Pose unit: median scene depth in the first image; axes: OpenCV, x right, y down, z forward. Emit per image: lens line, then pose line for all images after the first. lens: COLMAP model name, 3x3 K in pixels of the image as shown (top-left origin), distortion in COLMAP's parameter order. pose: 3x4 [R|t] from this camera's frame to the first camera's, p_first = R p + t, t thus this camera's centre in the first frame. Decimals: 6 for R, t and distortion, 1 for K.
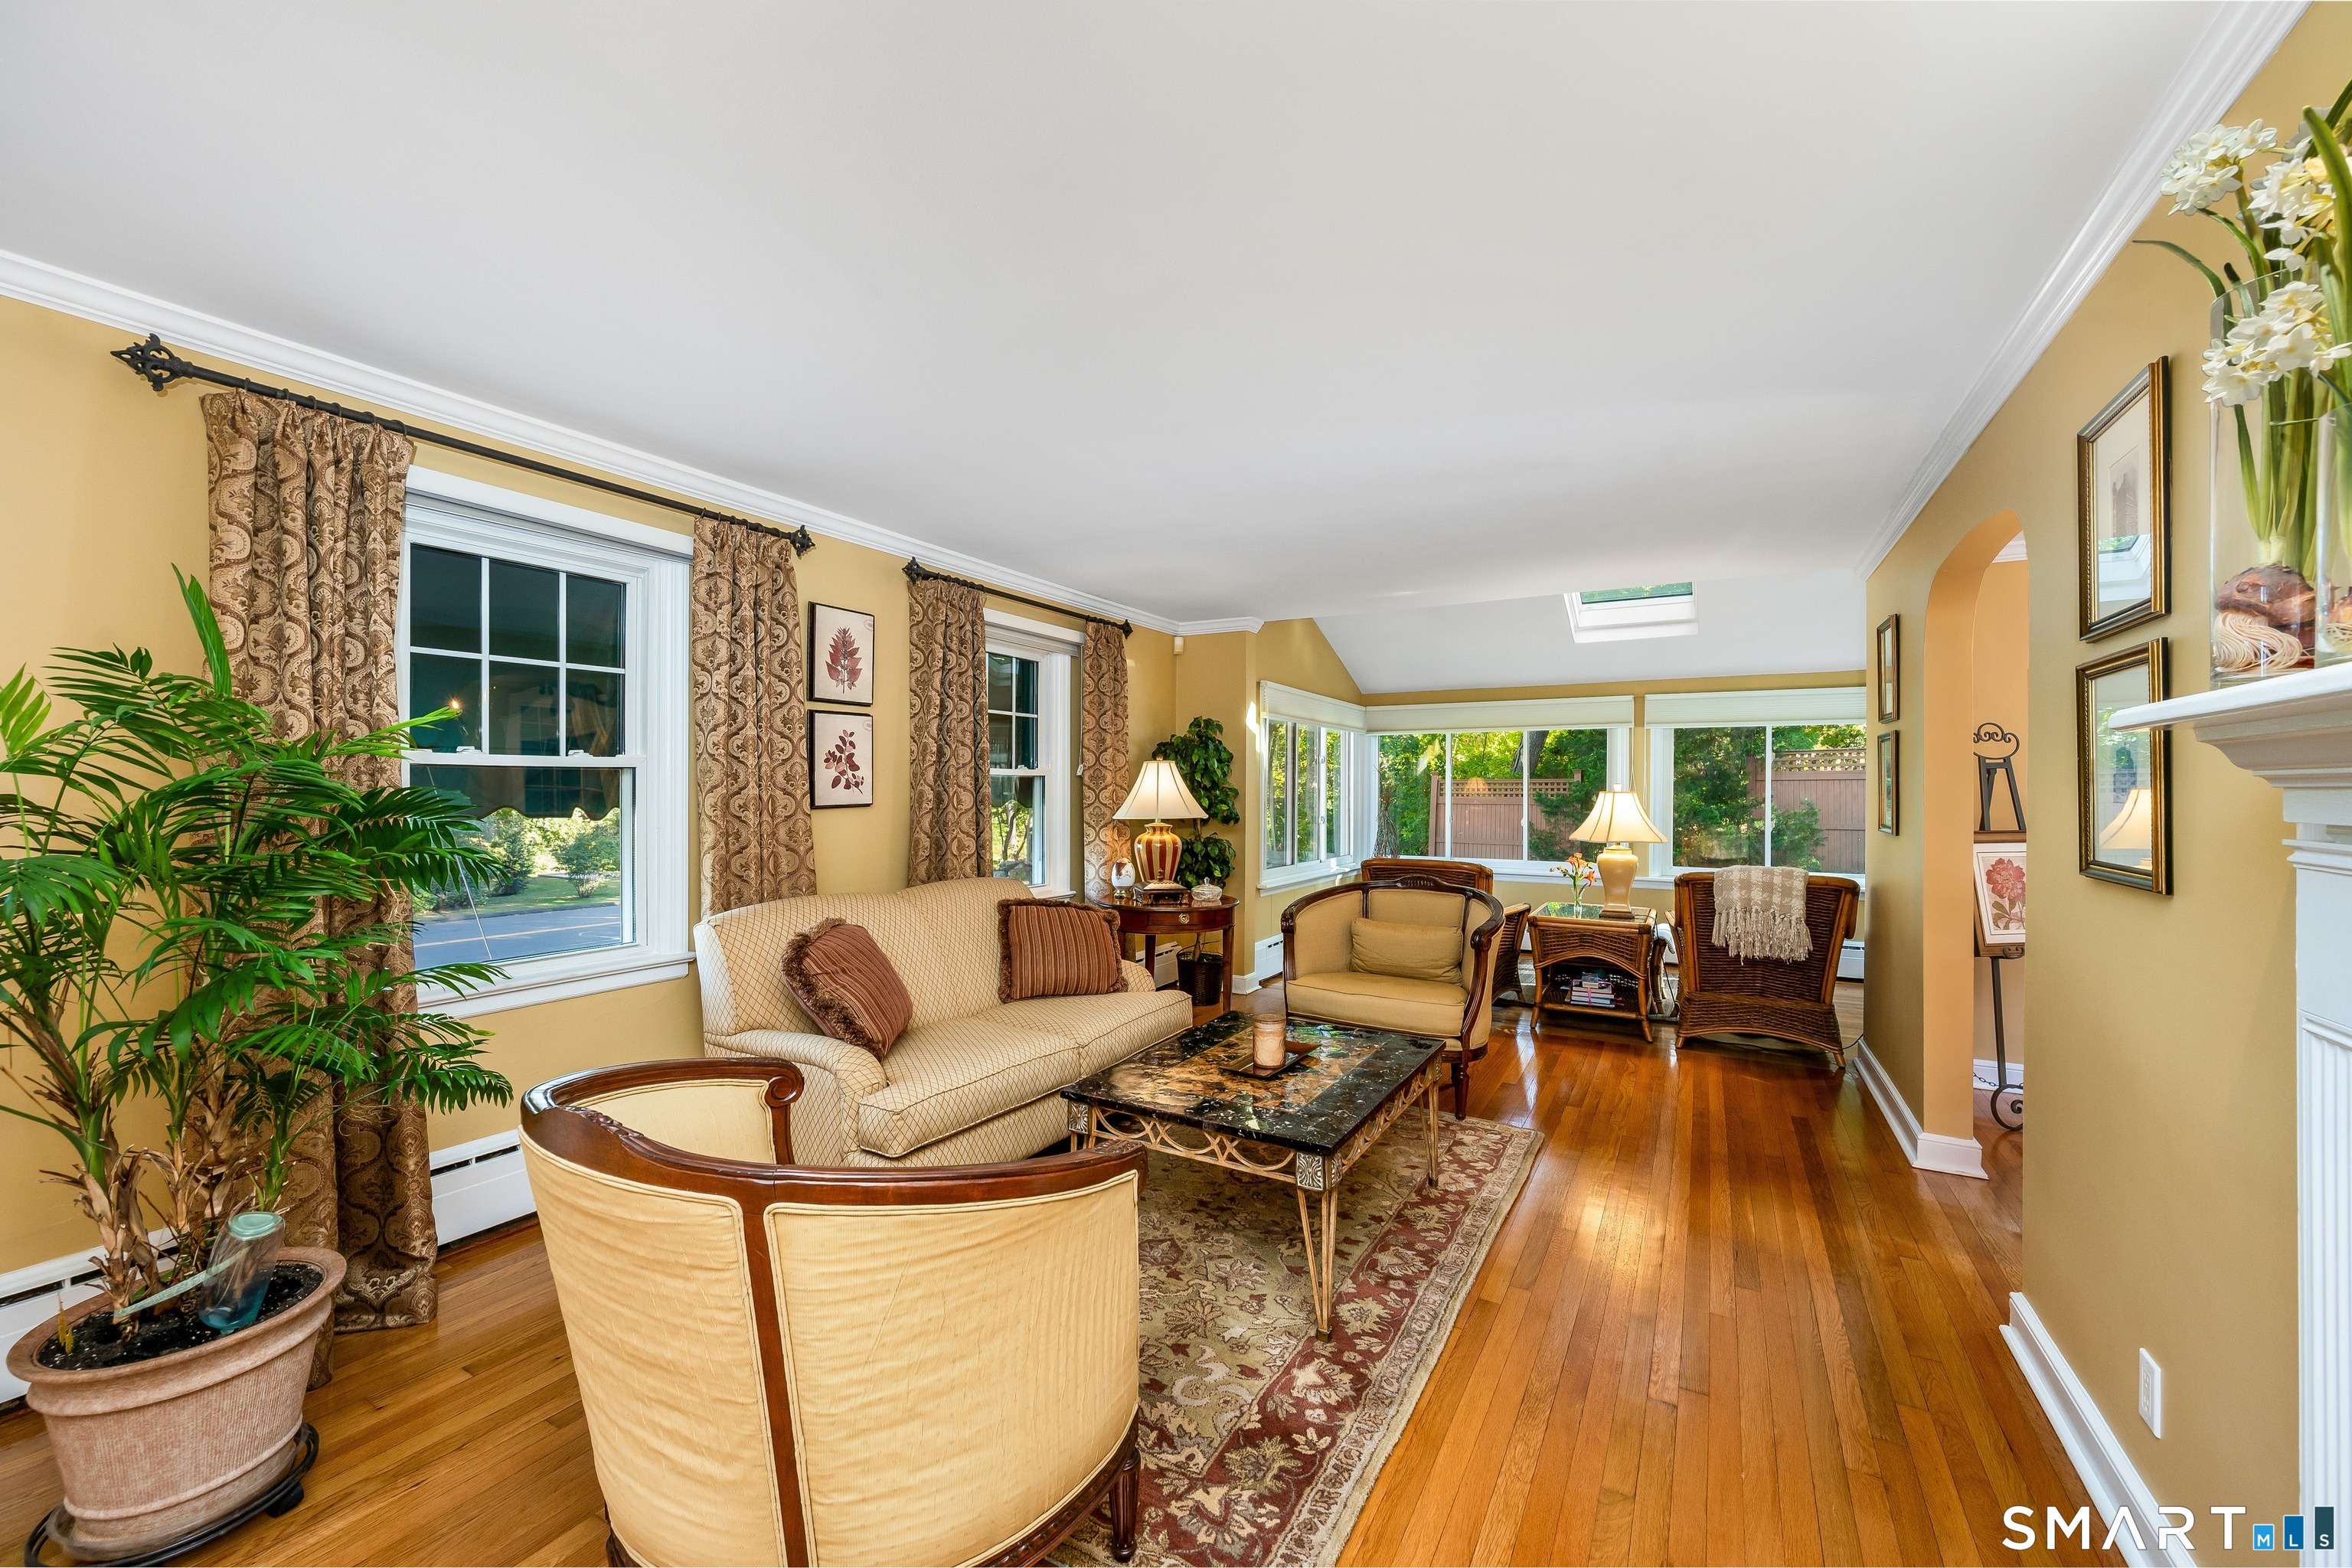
lens RADIAL K [[919.7, 0, 1178.6], [0, 919.7, 788.4], [0, 0, 1]] dist [-0.002011, -0.000050]
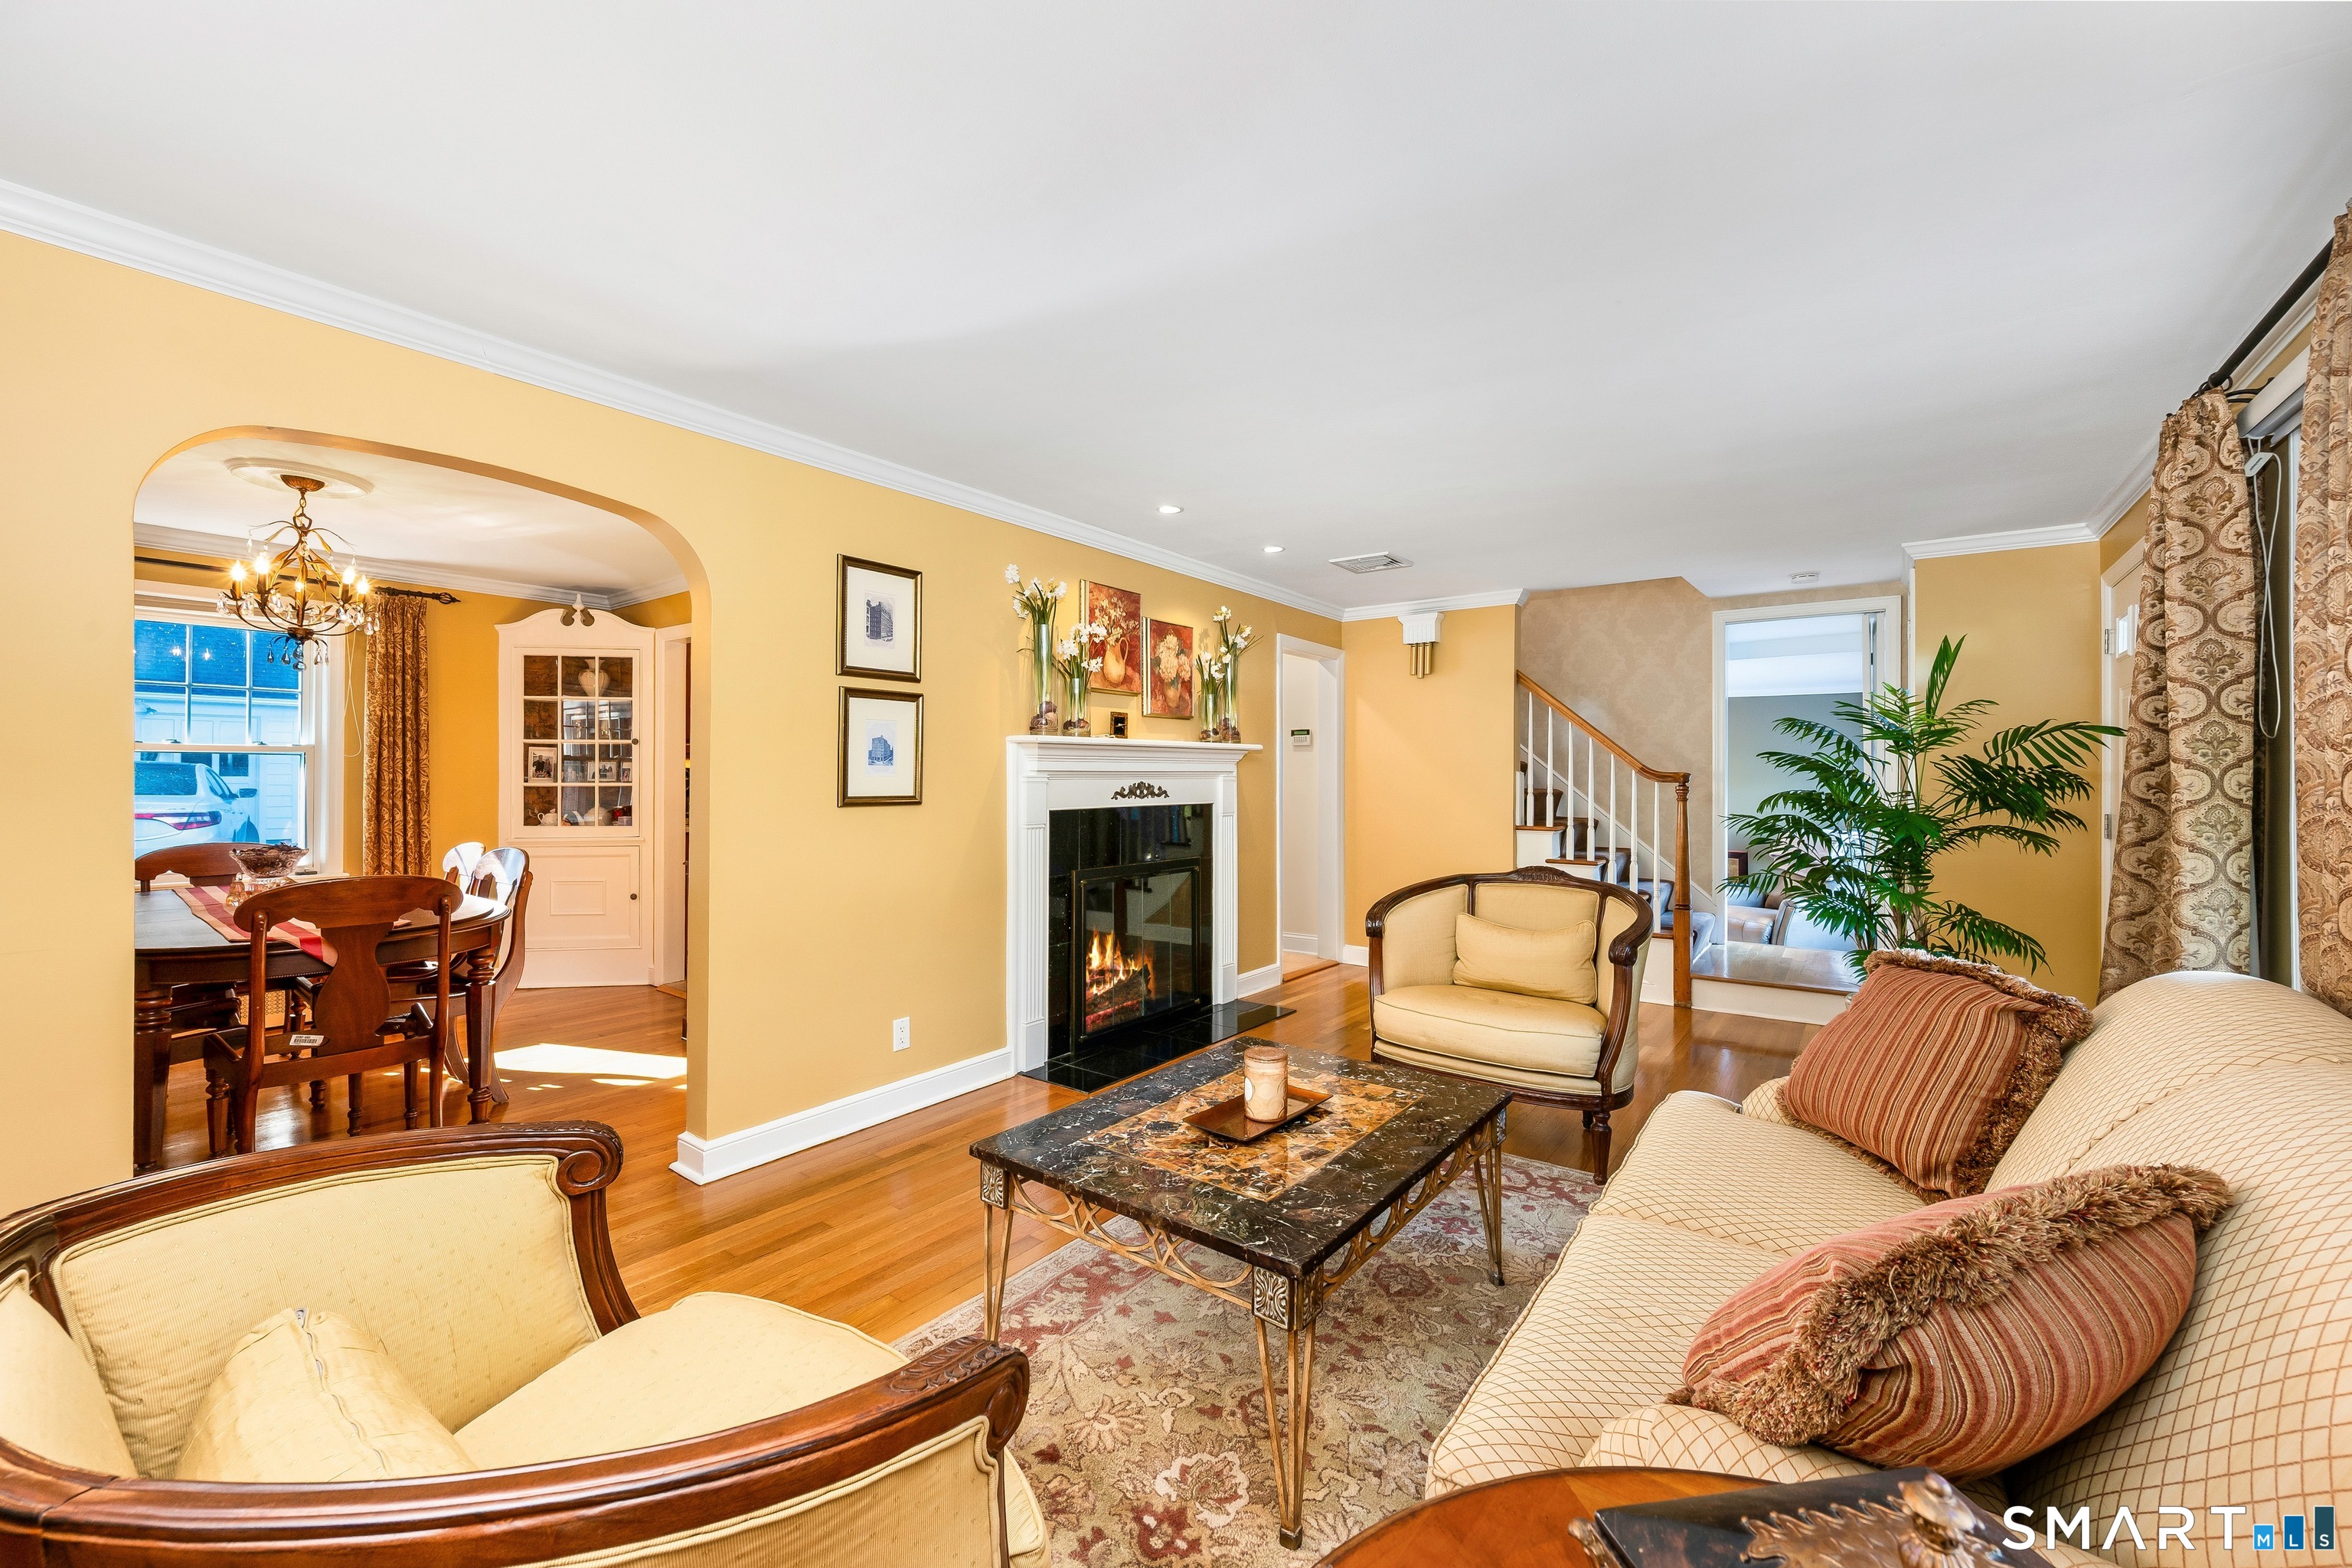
lens RADIAL K [[925.2, 0, 1178.3], [0, 925.2, 772.3], [0, 0, 1]] dist [-0.001442, -0.000127]
pose [[-0.993043, -0.004625, 0.117662, 0.052713], [-0.005350, 0.999969, -0.005844, 0.014132], [-0.117631, -0.006433, -0.993037, 1.147697]]
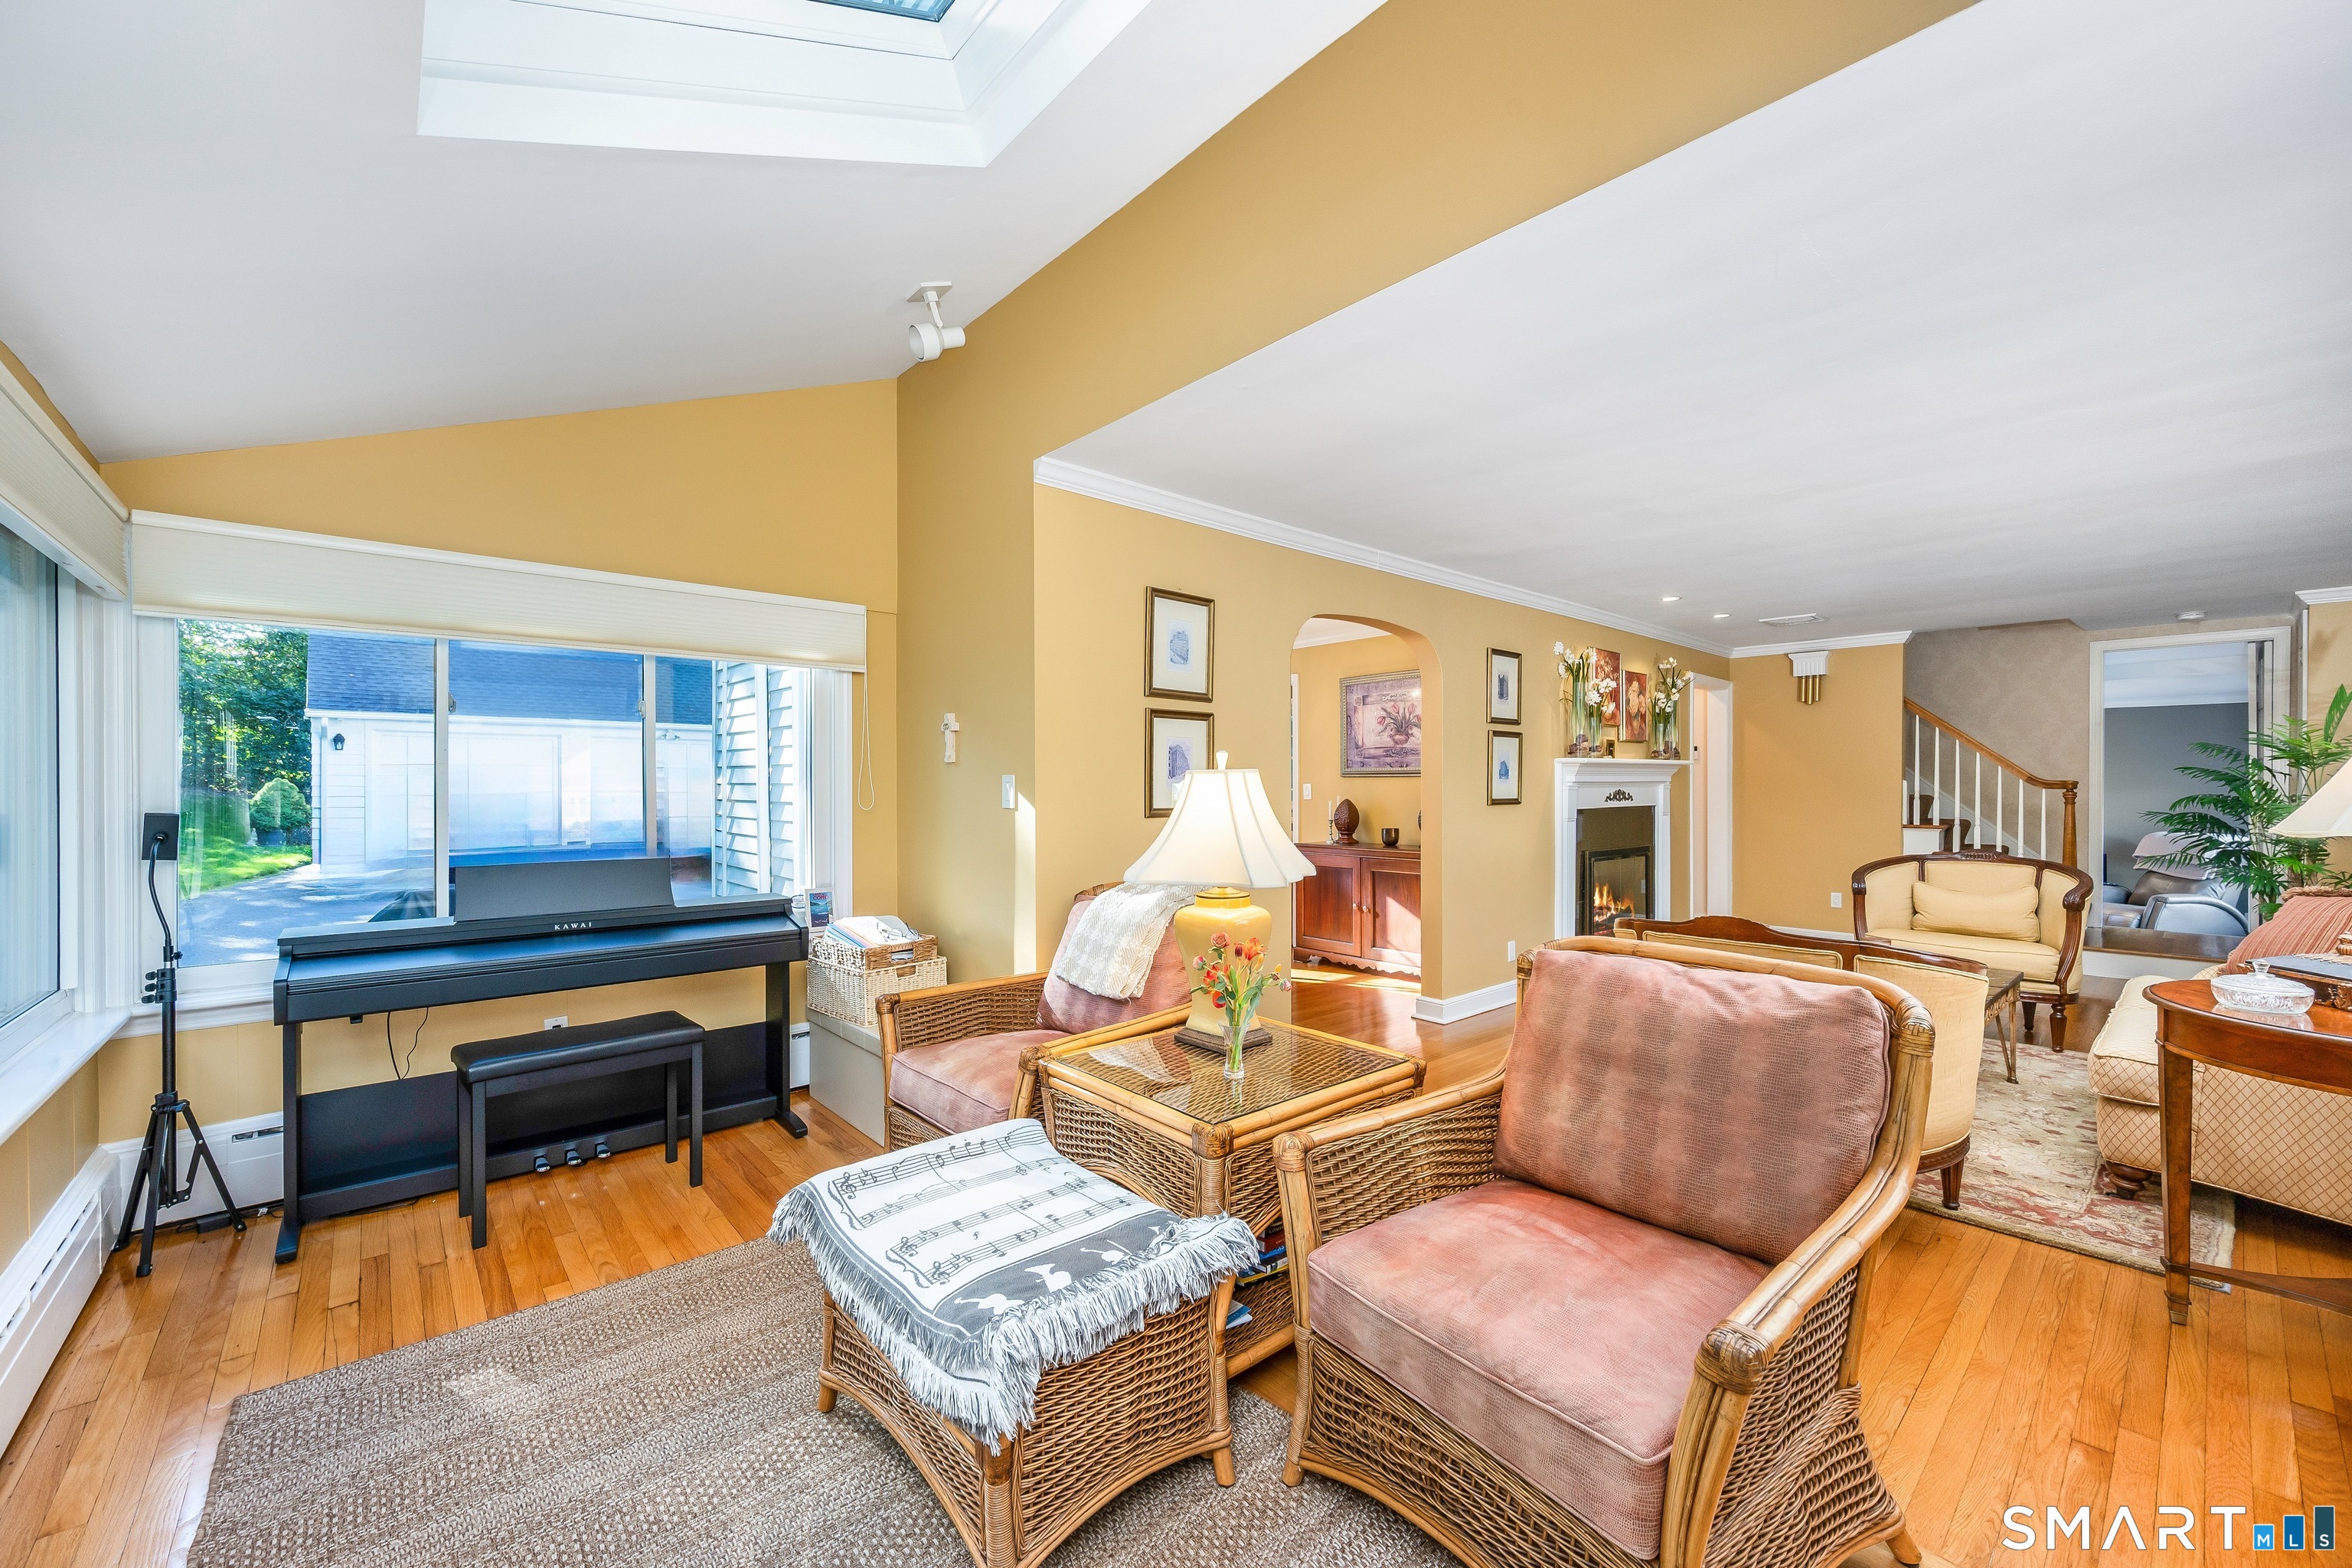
lens RADIAL K [[919.7, 0, 1178.6], [0, 919.7, 788.4], [0, 0, 1]] dist [-0.002011, -0.000050]
pose [[-0.948106, -0.003558, 0.317934, 0.422562], [-0.002423, 0.999989, 0.003968, 0.013701], [-0.317944, 0.002992, -0.948105, 1.707158]]
